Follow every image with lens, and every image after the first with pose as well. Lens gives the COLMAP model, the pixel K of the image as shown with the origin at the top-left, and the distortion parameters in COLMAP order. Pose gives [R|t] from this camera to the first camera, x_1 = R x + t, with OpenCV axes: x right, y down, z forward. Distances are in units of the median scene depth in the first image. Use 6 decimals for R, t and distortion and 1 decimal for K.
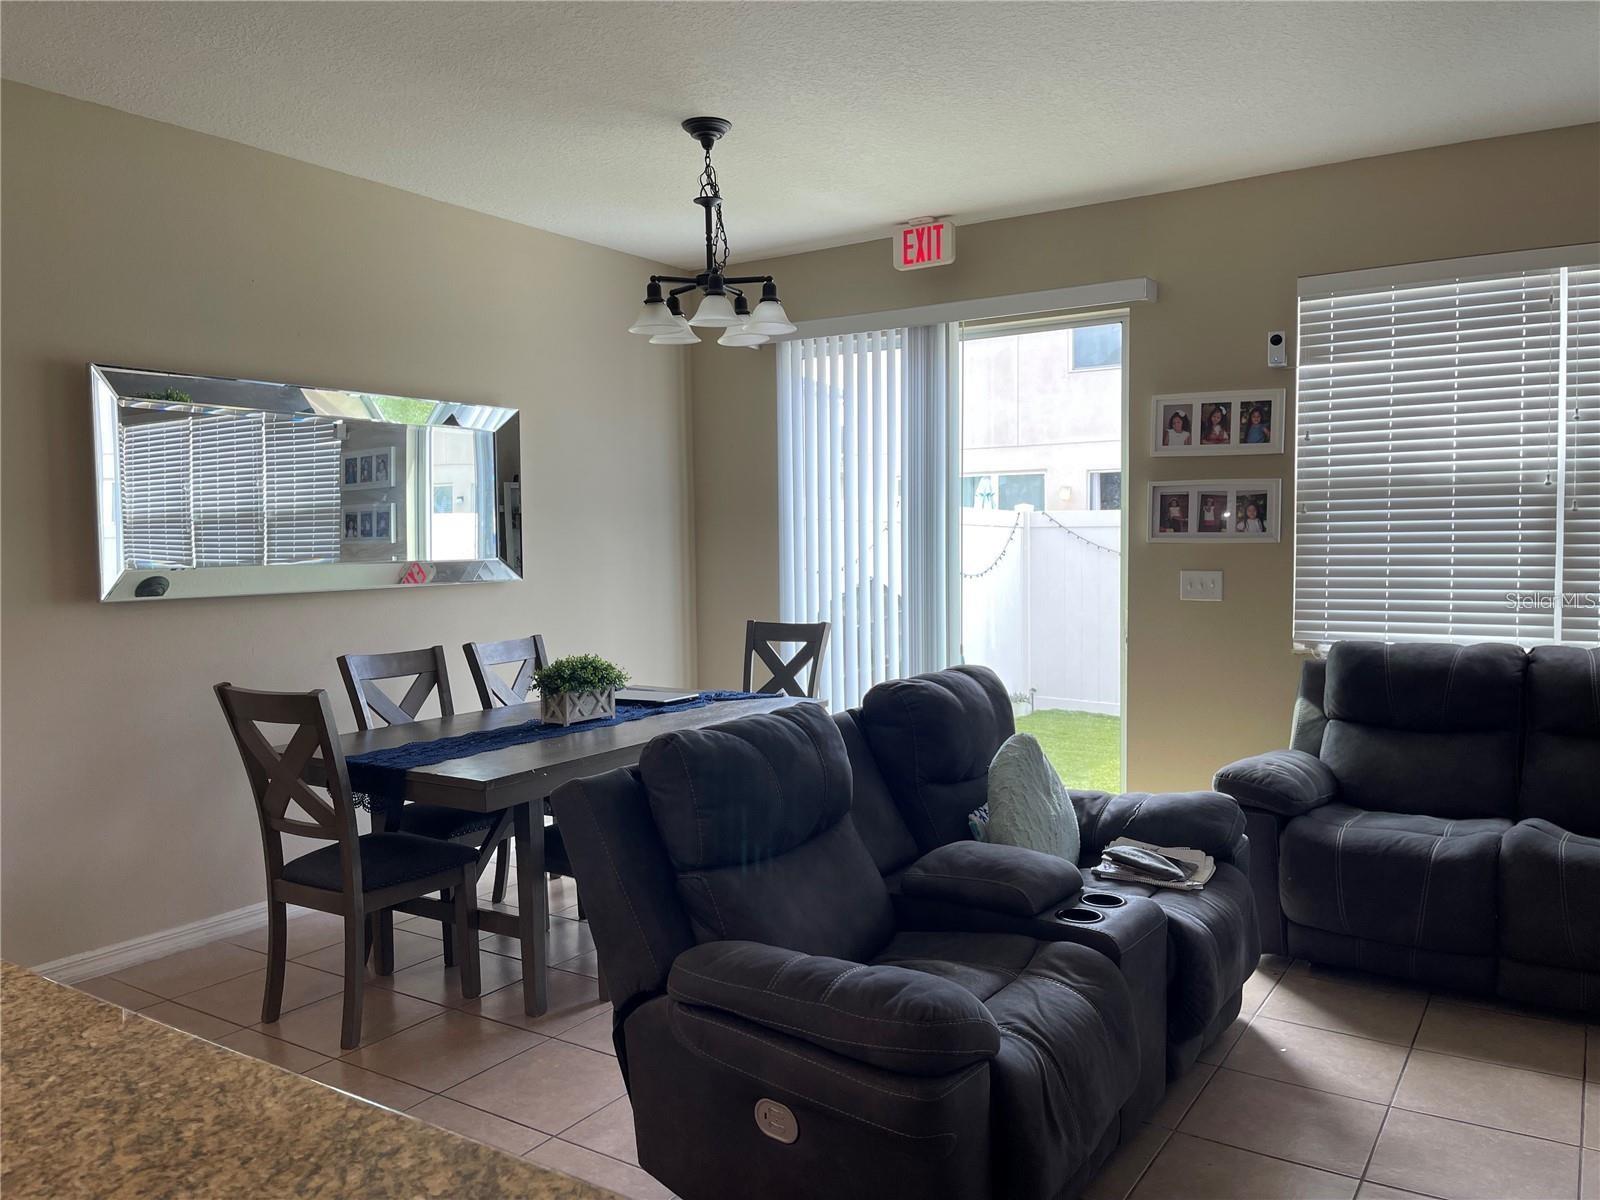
lens RADIAL K [[1207.5, 0, 800.0], [0, 1207.5, 600.0], [0, 0, 1]] dist [0.115151, -0.162845]
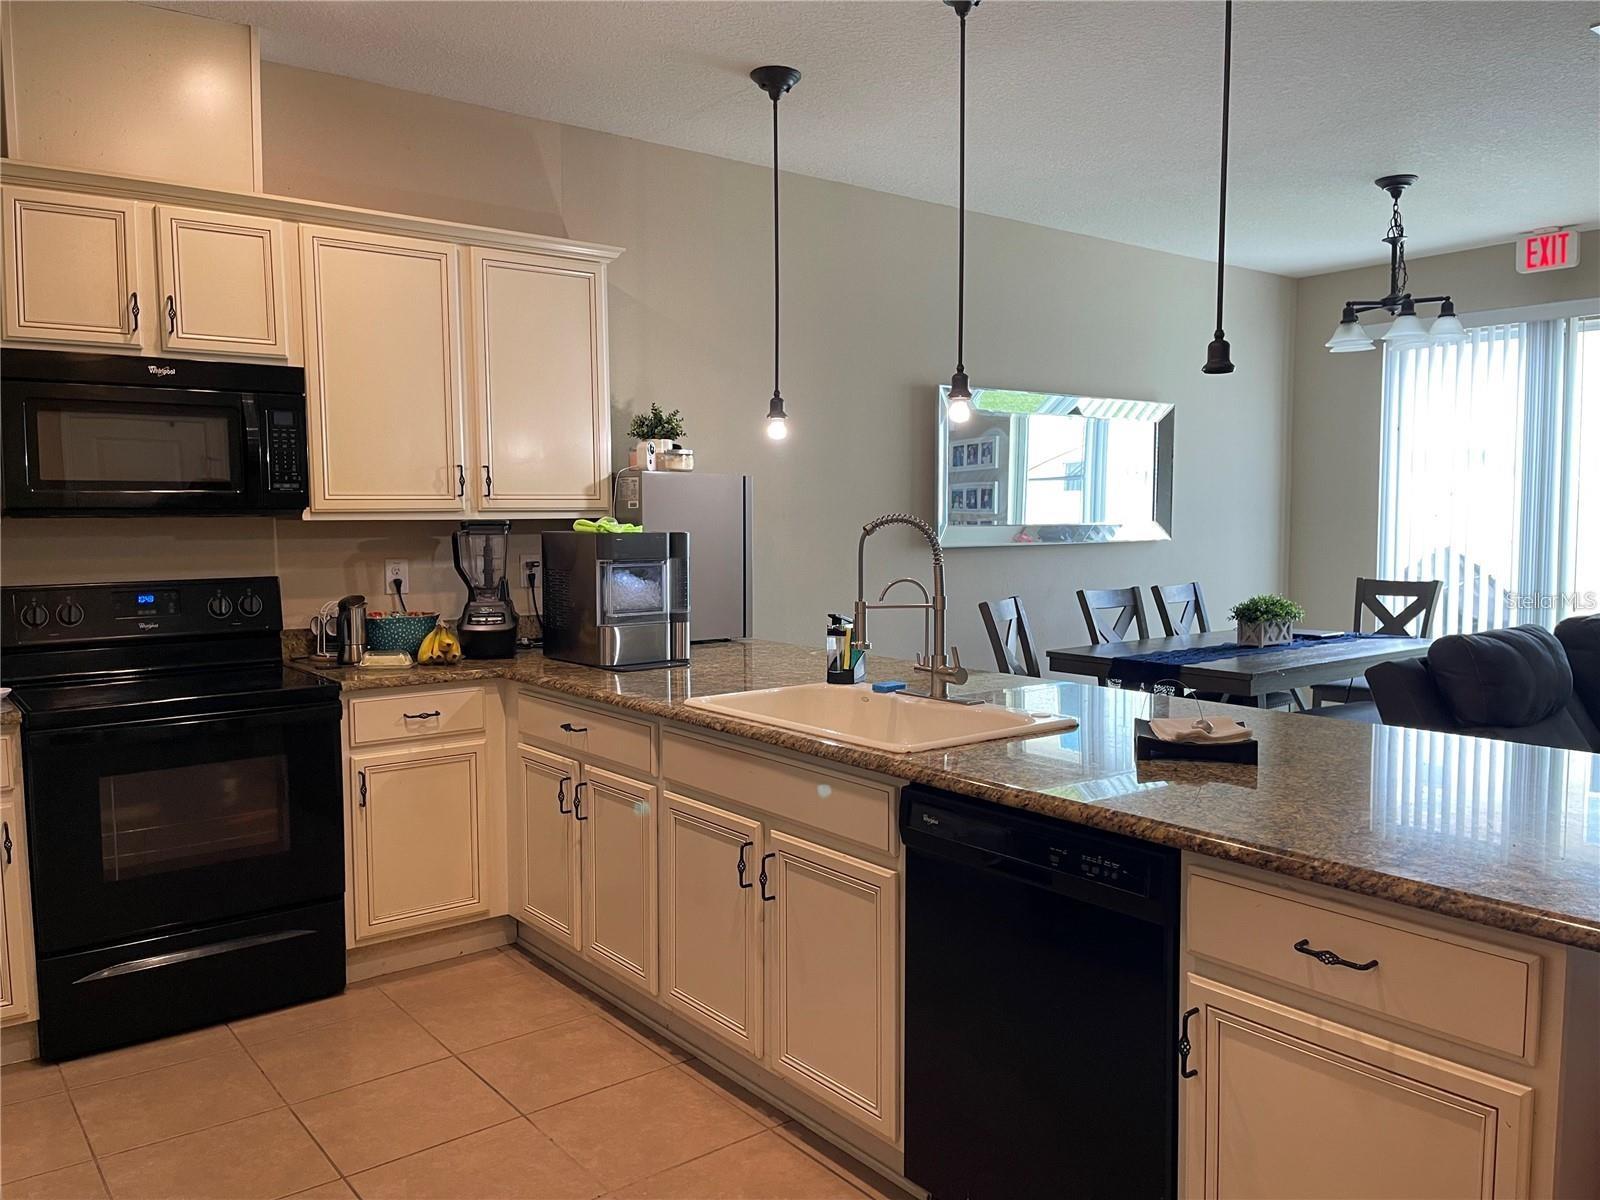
lens RADIAL K [[1207.5, 0, 800.0], [0, 1207.5, 600.0], [0, 0, 1]] dist [0.115151, -0.162845]
pose [[0.947866, 0.028237, -0.317415, -0.189135], [-0.022556, 0.999513, 0.021560, 0.026609], [0.317869, -0.013276, 0.948042, -0.322301]]
